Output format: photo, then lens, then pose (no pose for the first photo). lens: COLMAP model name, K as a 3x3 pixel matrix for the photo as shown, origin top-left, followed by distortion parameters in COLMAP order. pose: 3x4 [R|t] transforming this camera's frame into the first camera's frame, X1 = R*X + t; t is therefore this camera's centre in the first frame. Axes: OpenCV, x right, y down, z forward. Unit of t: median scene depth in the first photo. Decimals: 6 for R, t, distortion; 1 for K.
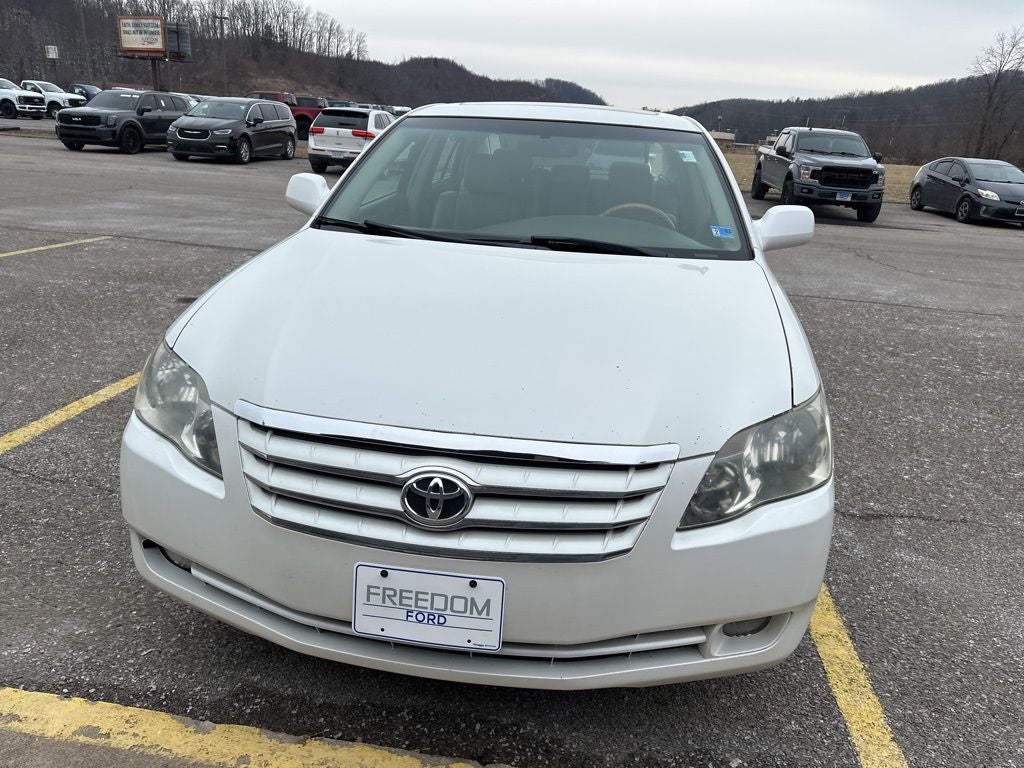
lens RADIAL K [[720.3, 0, 519.3], [0, 720.3, 390.8], [0, 0, 1]] dist [0.027719, -0.030354]
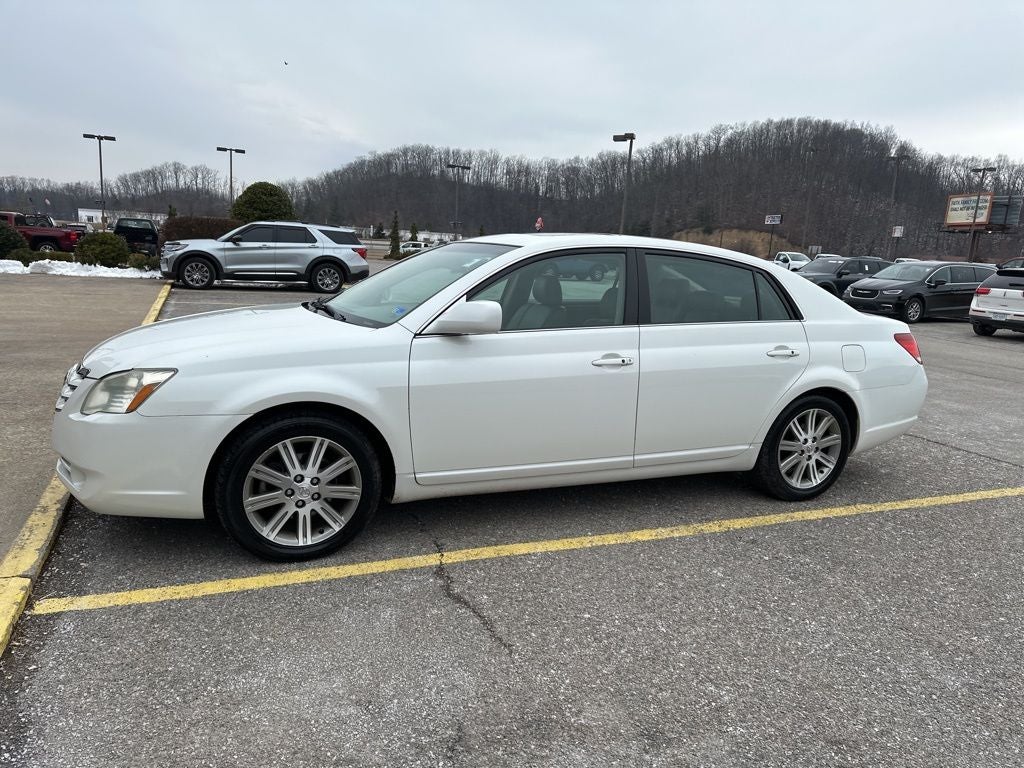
lens RADIAL K [[715.7, 0, 519.0], [0, 715.7, 388.8], [0, 0, 1]] dist [0.053855, -0.060342]
pose [[0.519839, 0.129125, -0.844449, 1.308938], [-0.312442, 0.948760, -0.047263, -0.079851], [0.795077, 0.288410, 0.533547, 0.447008]]
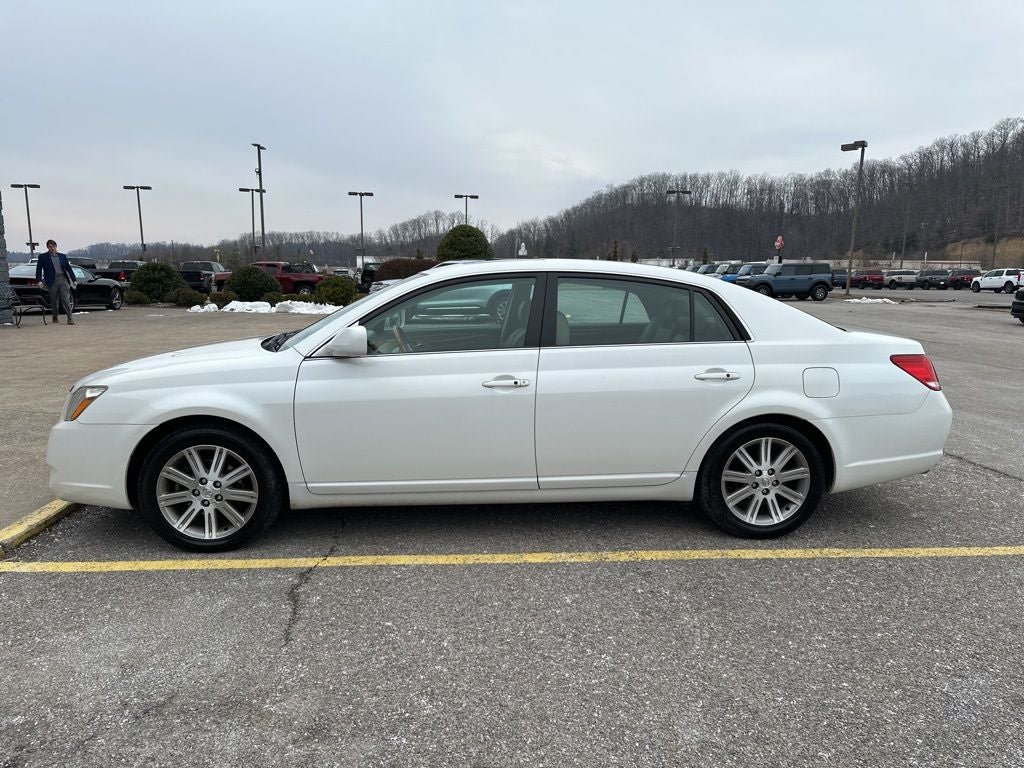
lens RADIAL K [[720.3, 0, 515.3], [0, 720.3, 383.8], [0, 0, 1]] dist [0.027719, -0.030354]
pose [[0.213334, 0.092068, -0.972632, 1.572289], [-0.328544, 0.944330, 0.017327, -0.257194], [0.920080, 0.315856, 0.231706, 0.936891]]
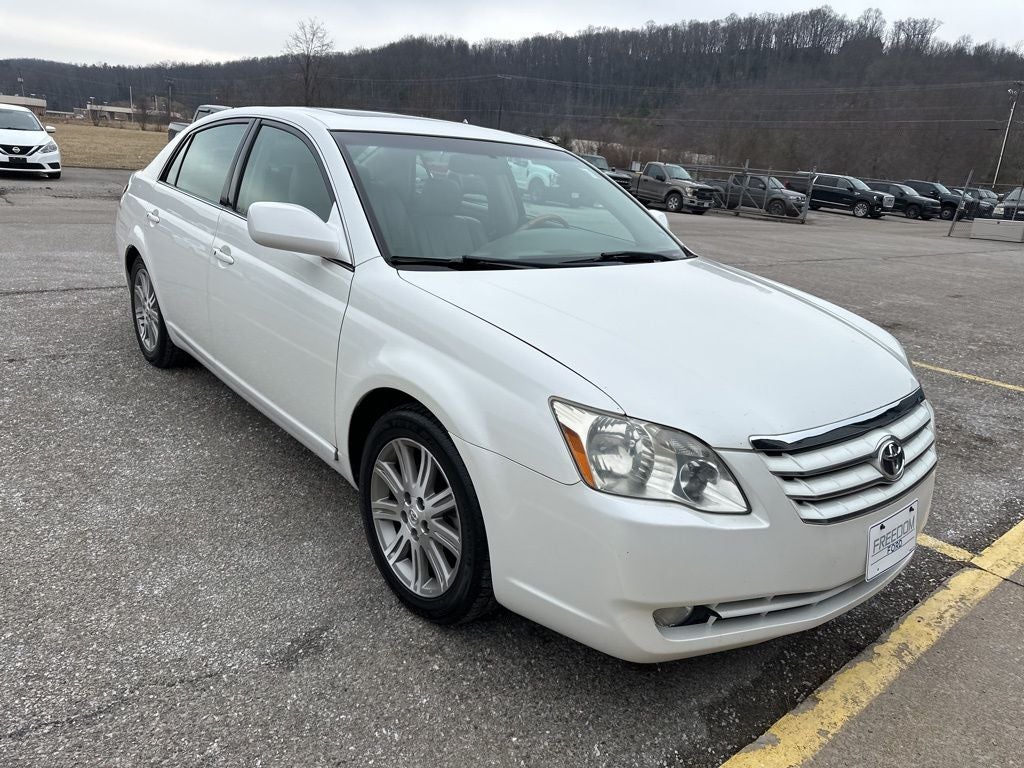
lens RADIAL K [[720.3, 0, 520.8], [0, 720.3, 381.3], [0, 0, 1]] dist [0.027719, -0.030354]
pose [[0.672416, -0.227690, 0.704282, -0.736446], [0.211330, 0.970961, 0.112138, -0.141739], [-0.709363, 0.073432, 0.701008, 0.258759]]
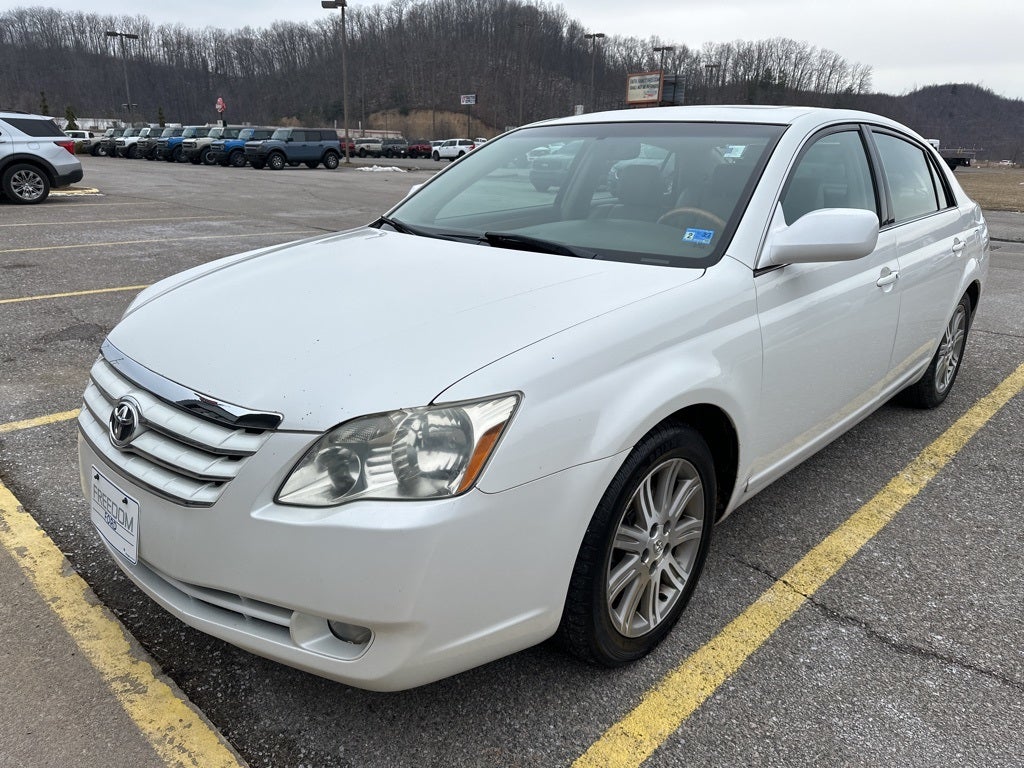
lens RADIAL K [[720.3, 0, 513.6], [0, 720.3, 388.8], [0, 0, 1]] dist [0.027719, -0.030354]
pose [[0.810385, 0.144149, -0.567889, 0.524452], [-0.173437, 0.984842, 0.002490, -0.009486], [0.559640, 0.096475, 0.823101, 0.181347]]
